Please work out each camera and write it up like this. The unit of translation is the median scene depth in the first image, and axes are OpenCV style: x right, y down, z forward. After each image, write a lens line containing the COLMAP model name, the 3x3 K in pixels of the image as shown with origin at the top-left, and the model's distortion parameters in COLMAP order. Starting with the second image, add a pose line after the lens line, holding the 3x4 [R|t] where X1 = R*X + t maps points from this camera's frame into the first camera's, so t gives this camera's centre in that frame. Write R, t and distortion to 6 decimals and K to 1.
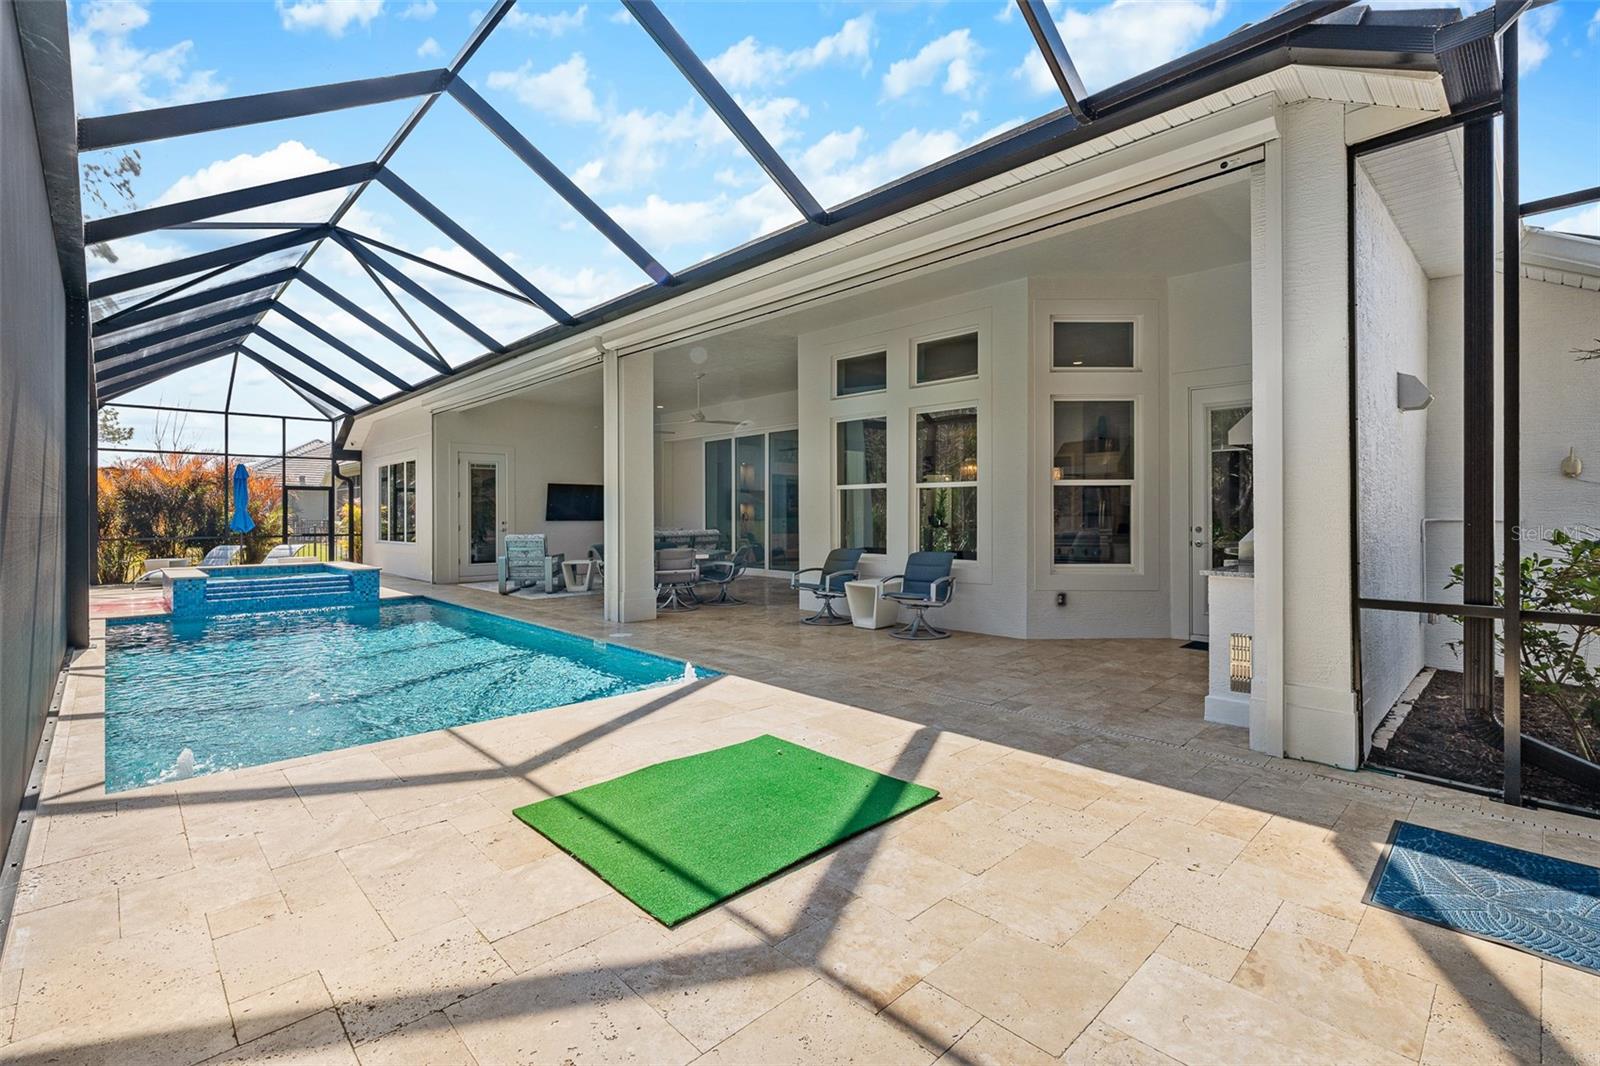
lens RADIAL K [[722.3, 0, 798.7], [0, 722.3, 514.8], [0, 0, 1]] dist [0.001020, 0.000679]
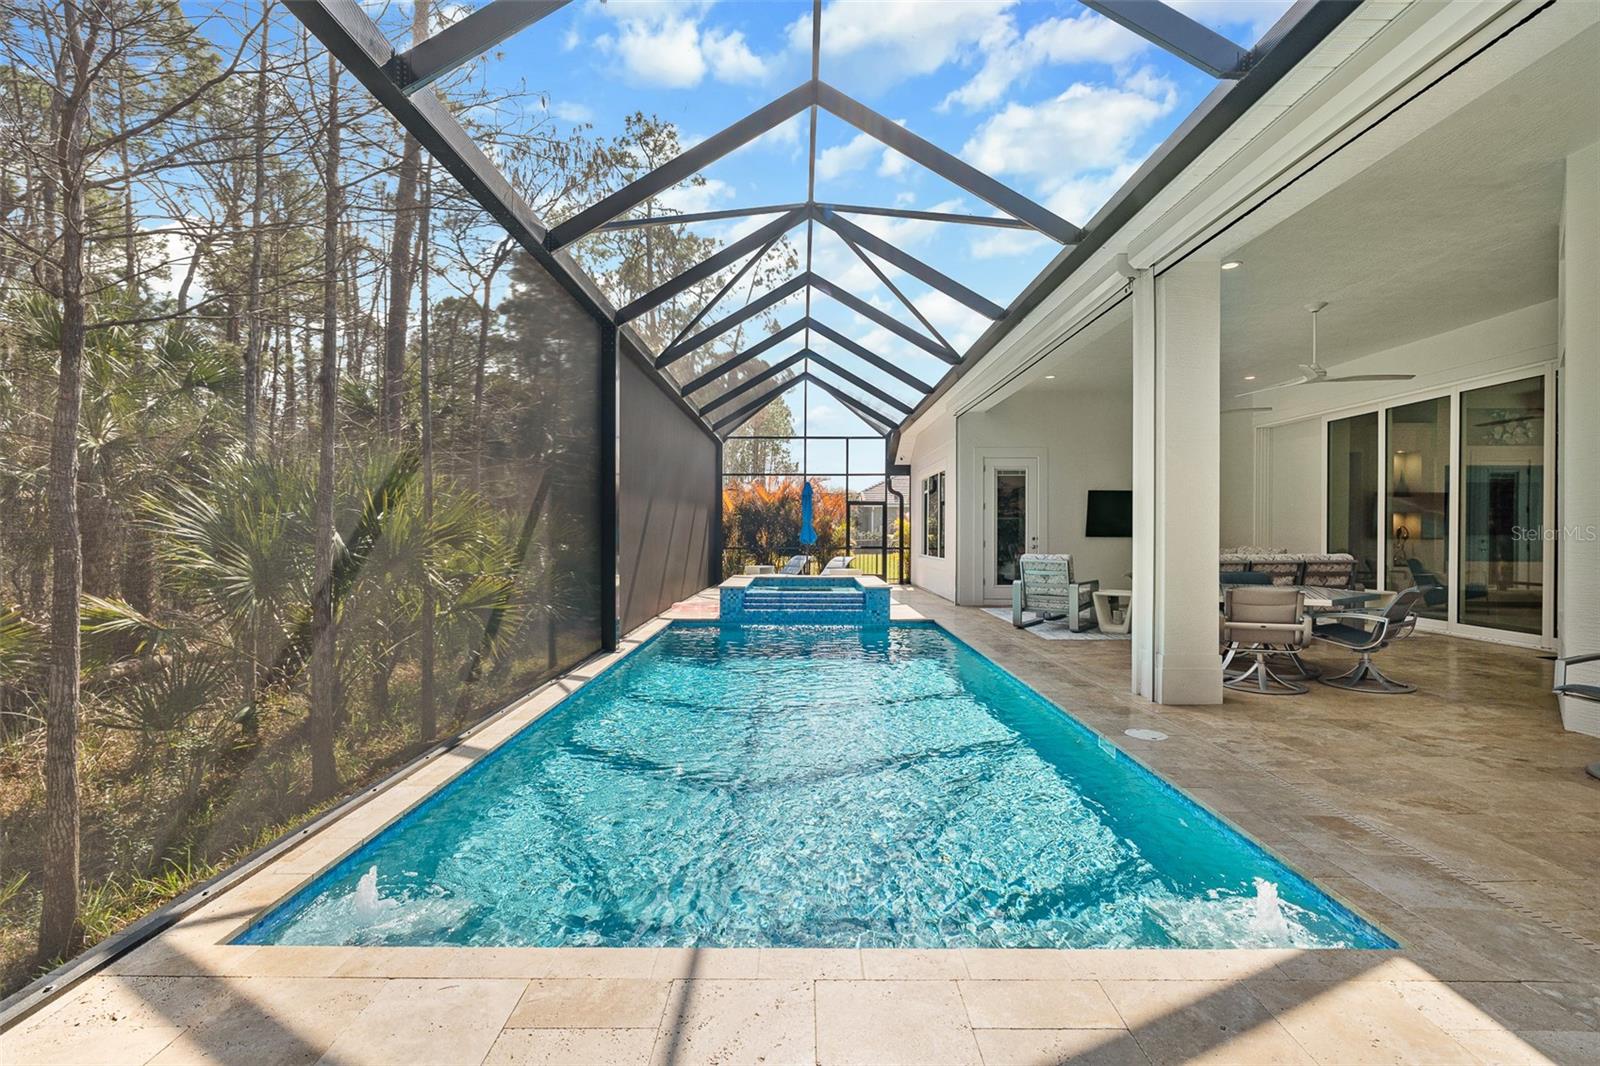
lens RADIAL K [[719.6, 0, 799.7], [0, 719.6, 529.5], [0, 0, 1]] dist [-0.001005, 0.000521]
pose [[0.722568, 0.004468, -0.691285, -0.025631], [-0.004129, 0.999989, 0.002146, -0.000219], [0.691287, 0.001304, 0.722579, 0.213620]]
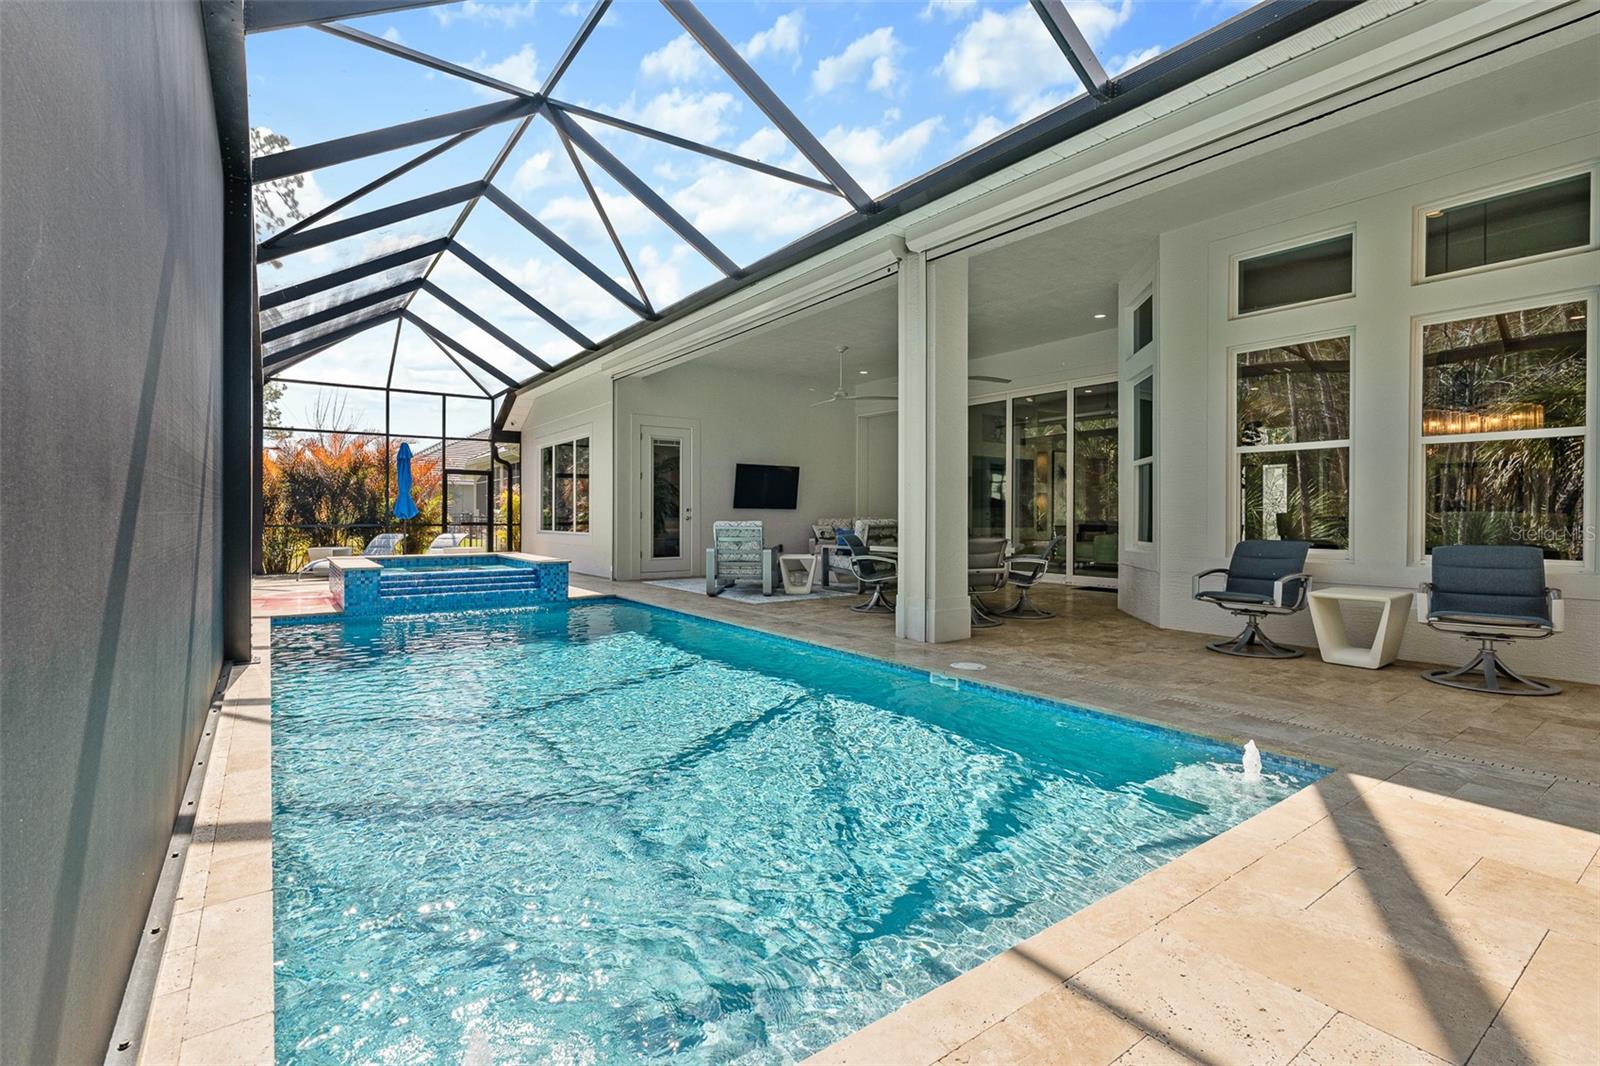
lens RADIAL K [[729.4, 0, 802.4], [0, 729.4, 515.8], [0, 0, 1]] dist [-0.010351, -0.000064]
pose [[0.991338, 0.006398, -0.131182, -0.173738], [-0.006217, 0.999979, 0.001792, 0.016671], [0.131191, -0.000961, 0.991357, 0.181647]]
